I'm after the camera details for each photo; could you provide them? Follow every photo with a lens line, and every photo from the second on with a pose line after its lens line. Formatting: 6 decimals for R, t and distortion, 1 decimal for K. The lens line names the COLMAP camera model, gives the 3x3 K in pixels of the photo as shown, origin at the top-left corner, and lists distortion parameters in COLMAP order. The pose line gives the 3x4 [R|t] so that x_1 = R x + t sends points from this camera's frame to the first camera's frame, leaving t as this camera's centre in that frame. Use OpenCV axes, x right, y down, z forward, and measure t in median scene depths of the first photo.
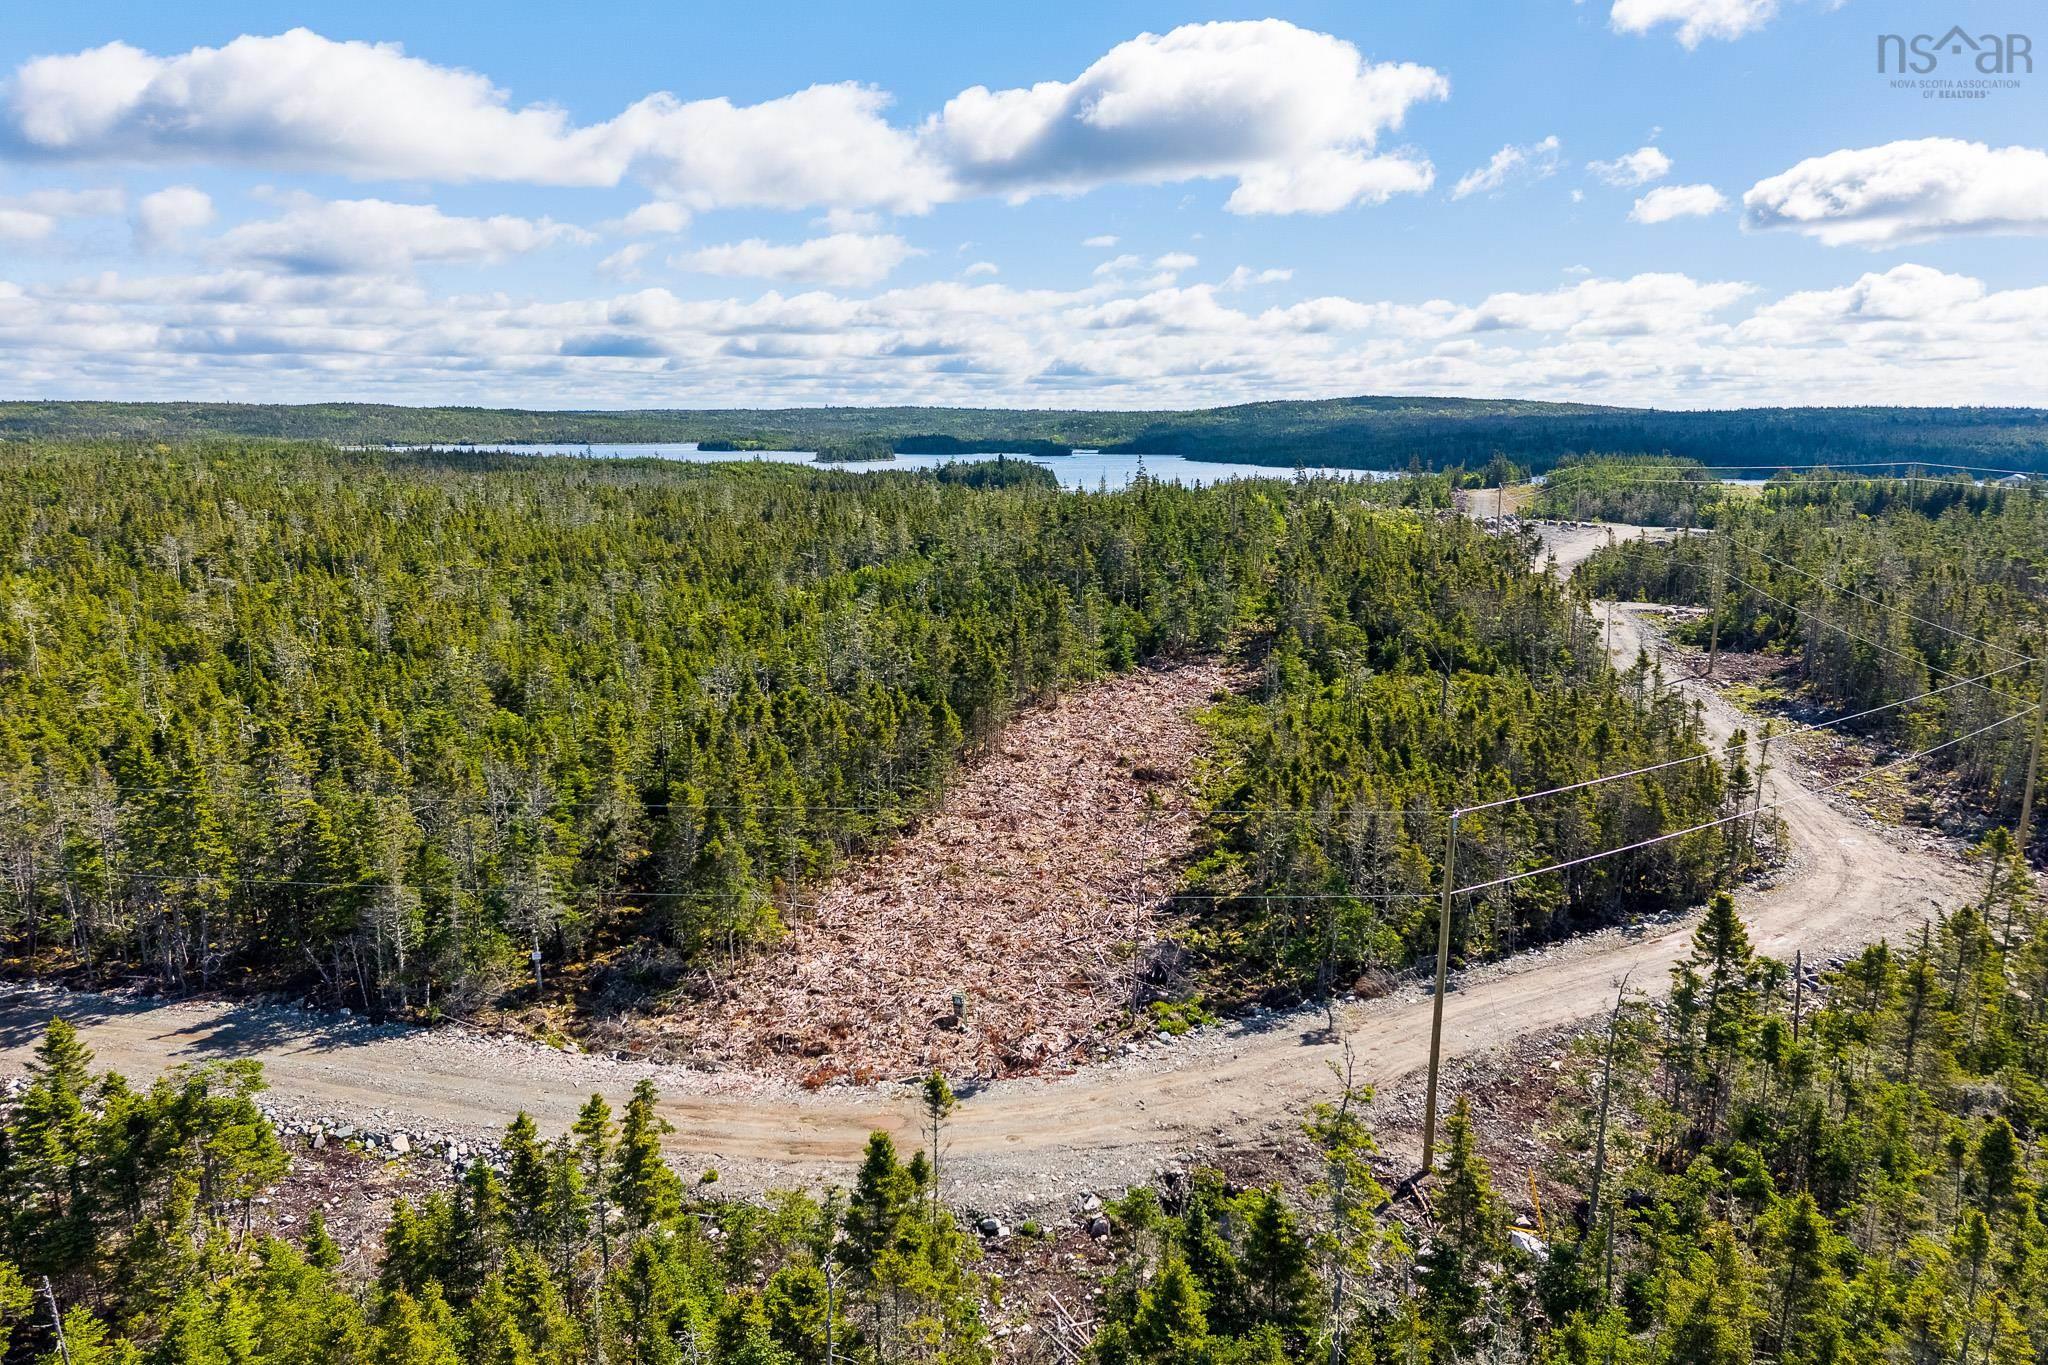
lens RADIAL K [[1349.5, 0, 1024.0], [0, 1349.5, 682.5], [0, 0, 1]] dist [0.068890, -0.088822]
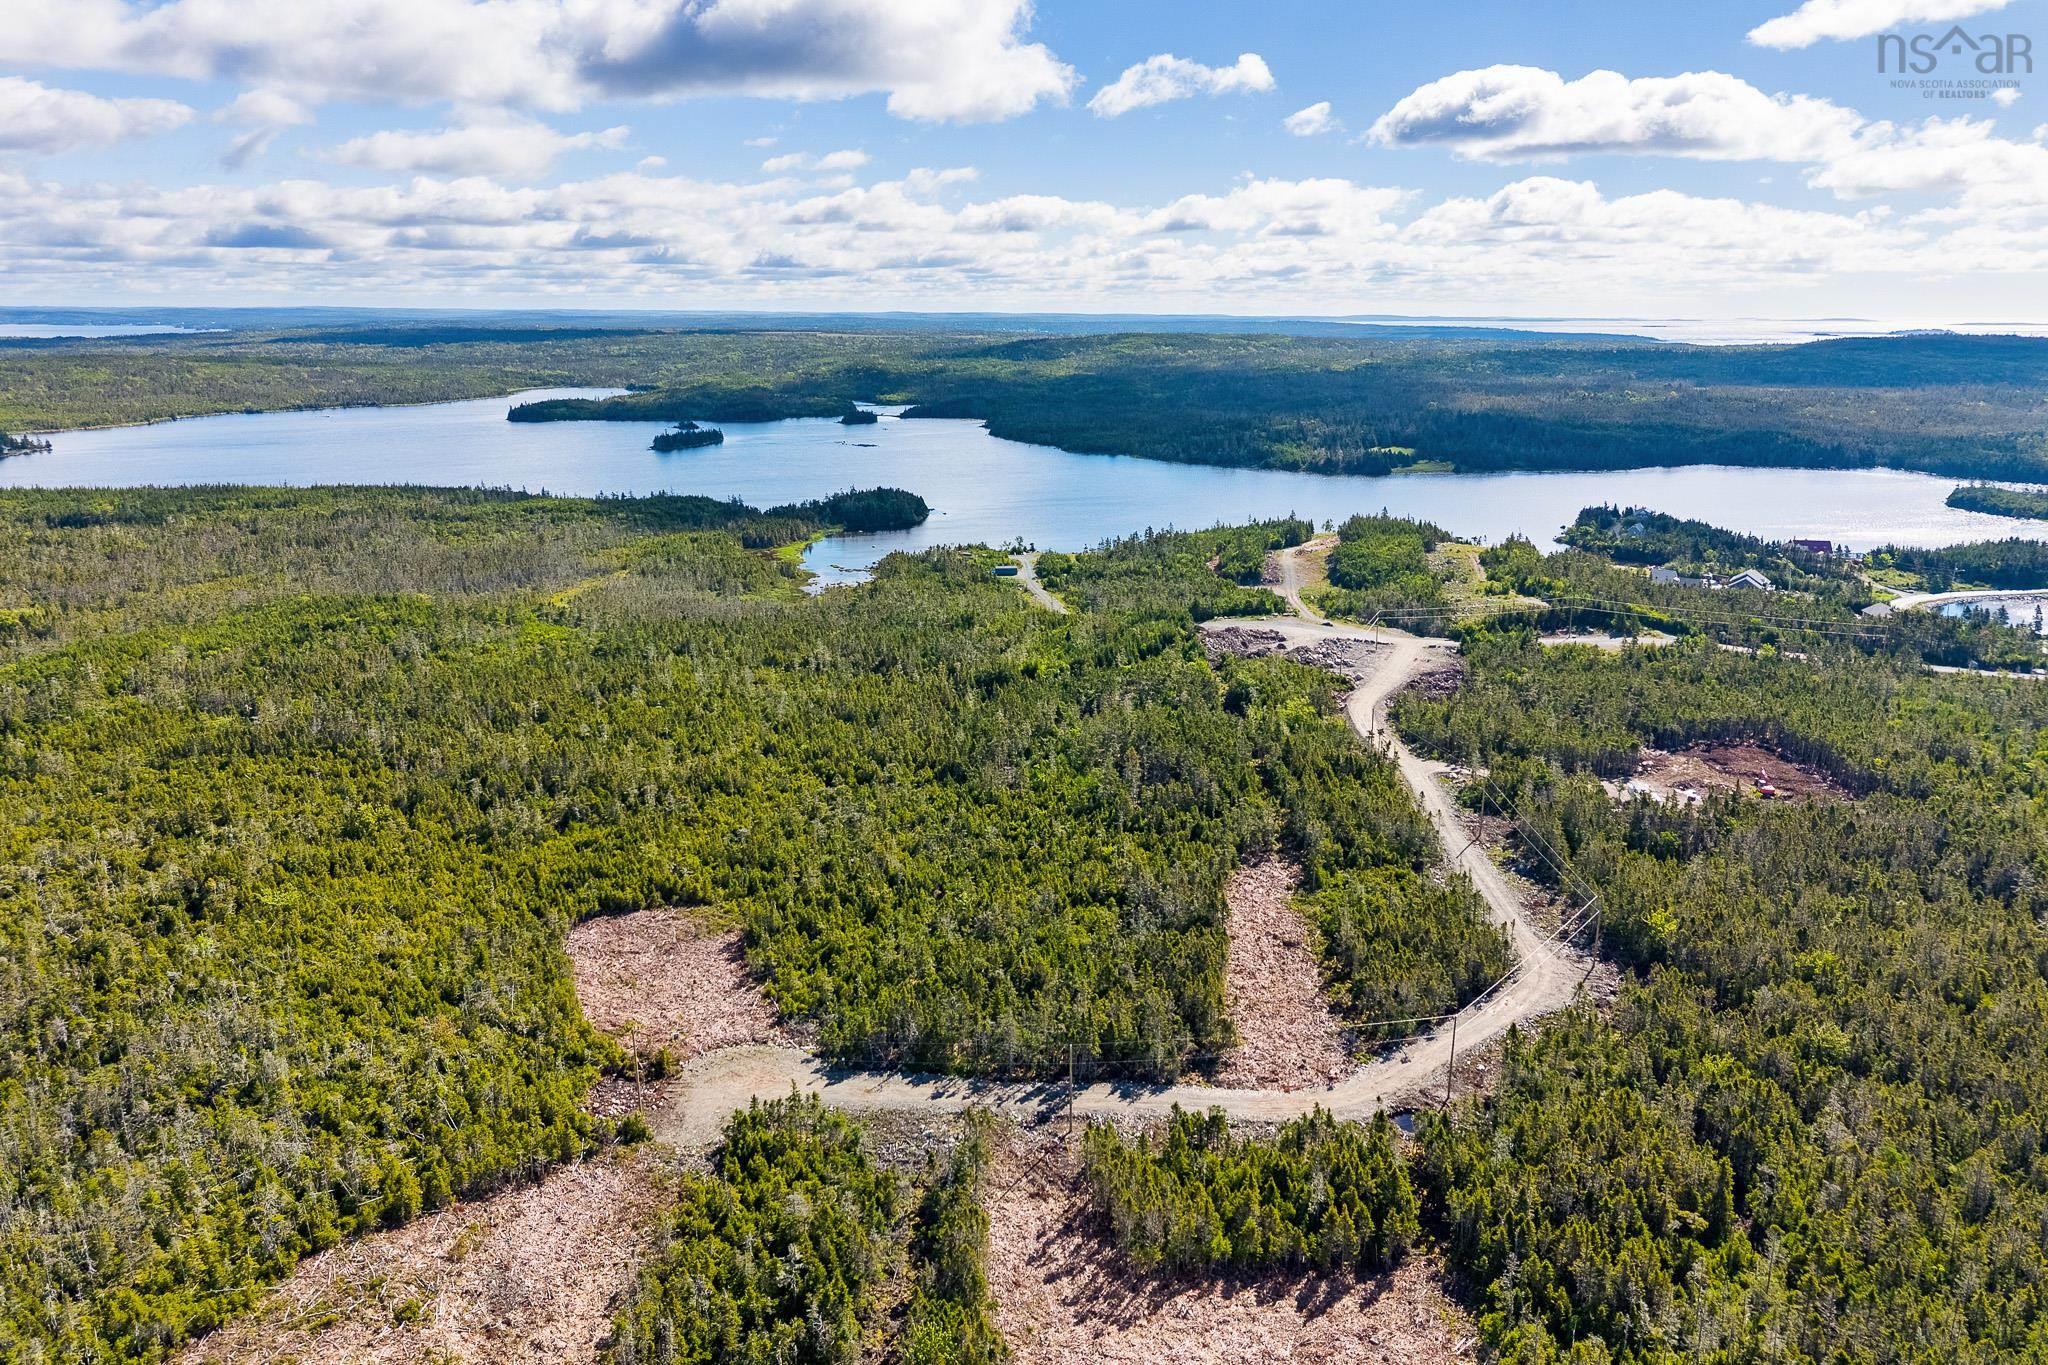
lens RADIAL K [[1349.5, 0, 1024.0], [0, 1349.5, 682.5], [0, 0, 1]] dist [0.068890, -0.088822]
pose [[0.981967, -0.057115, 0.180219, -1.305553], [0.043378, 0.995909, 0.079268, -1.016037], [-0.184009, -0.070021, 0.980427, -2.164490]]
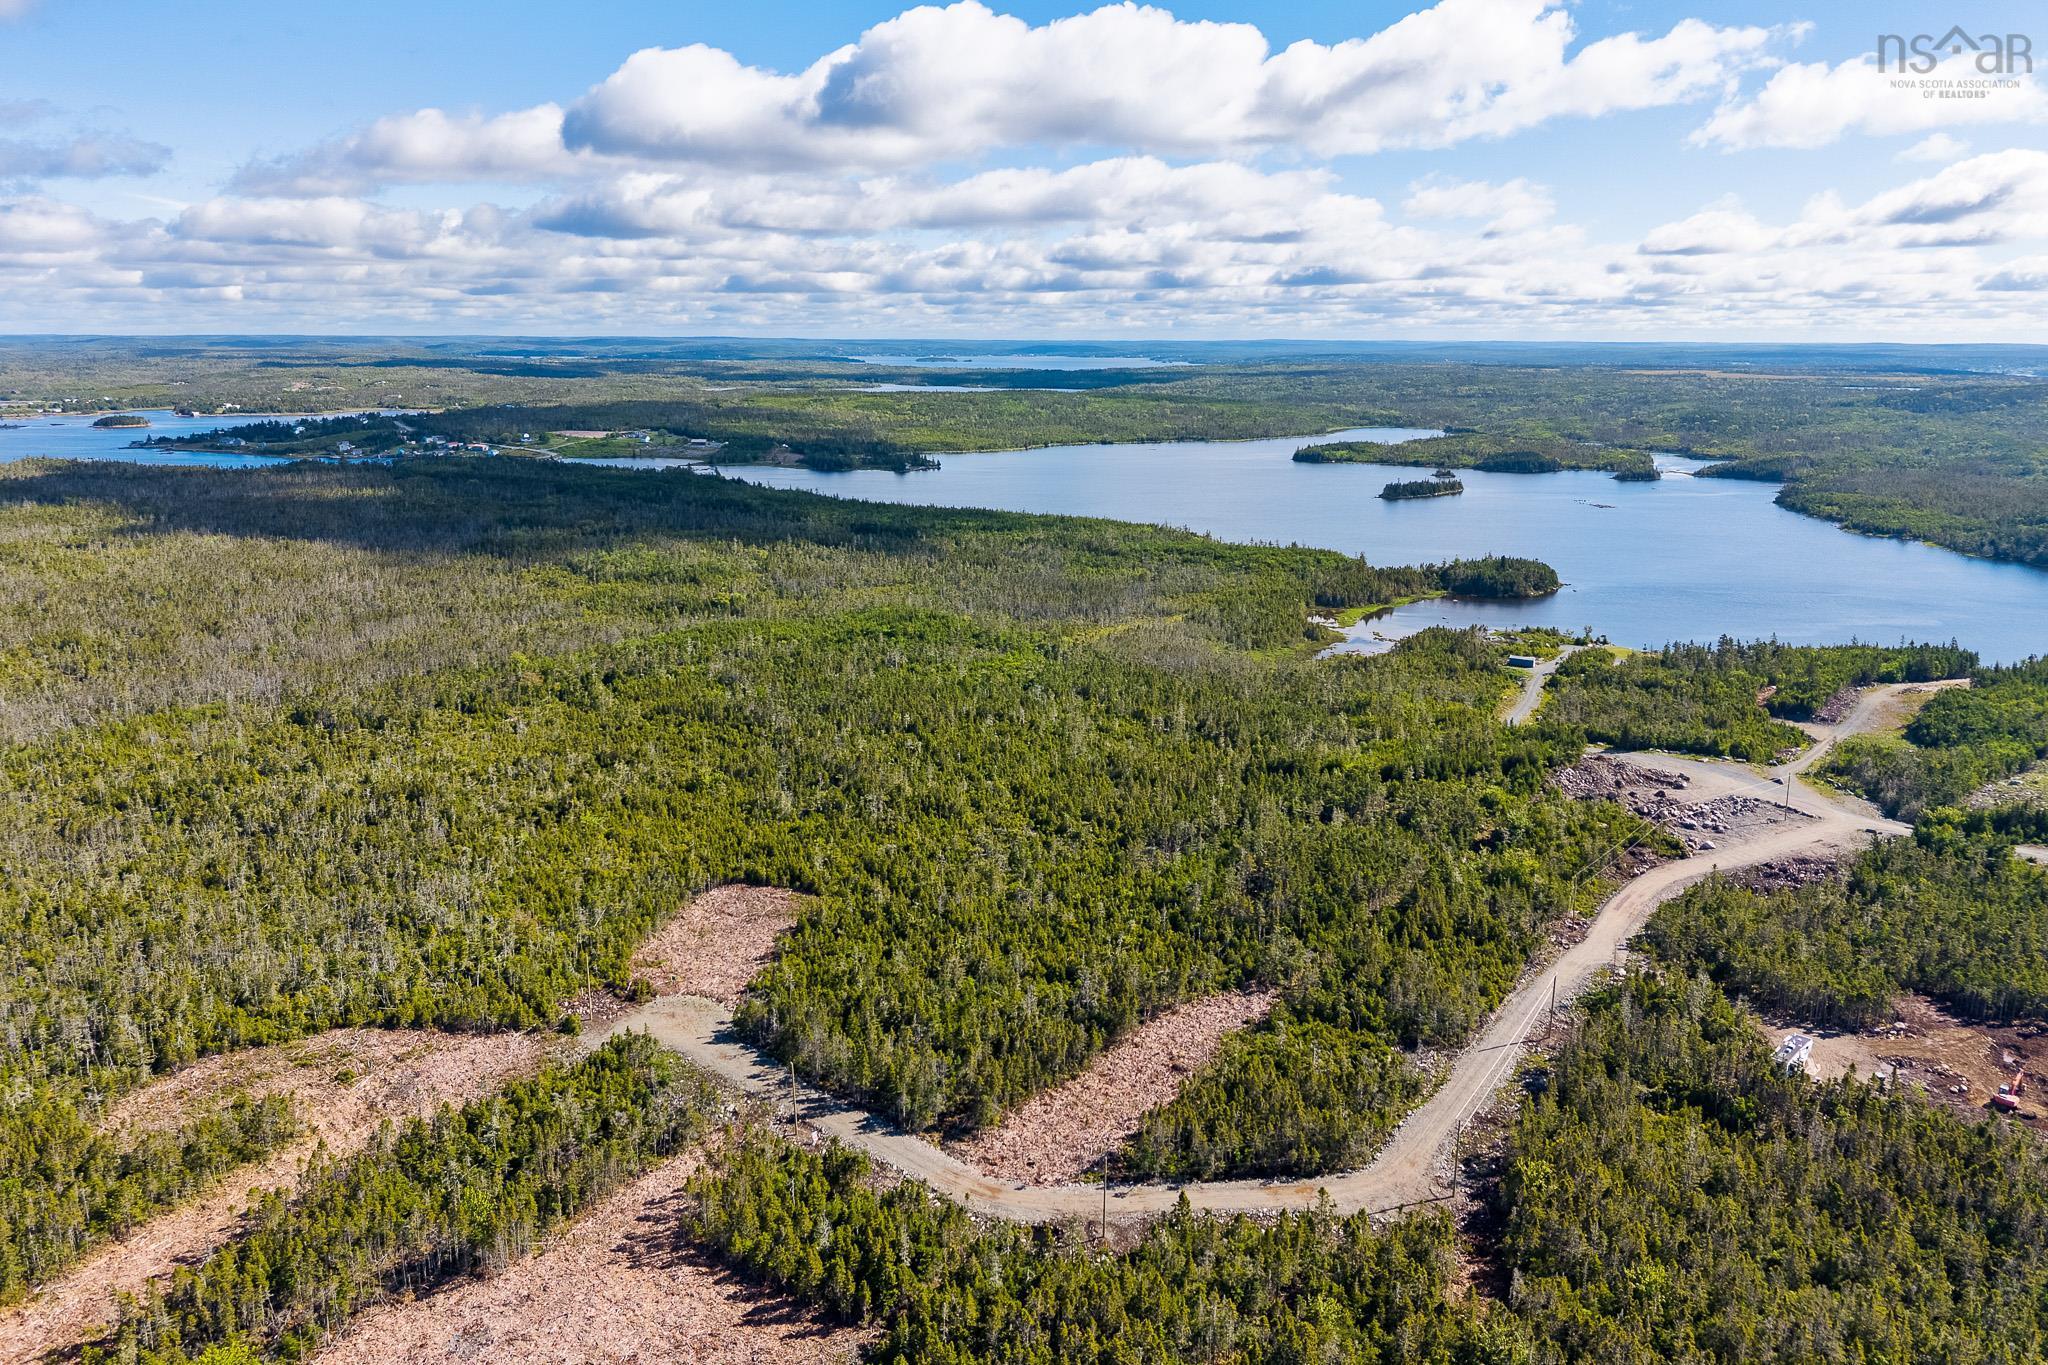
lens RADIAL K [[1349.5, 0, 1024.0], [0, 1349.5, 682.5], [0, 0, 1]] dist [0.068890, -0.088822]
pose [[0.897776, 0.101162, -0.428679, 1.369597], [-0.078737, 0.994450, 0.069777, -1.297701], [0.433358, -0.028891, 0.900758, -2.281120]]
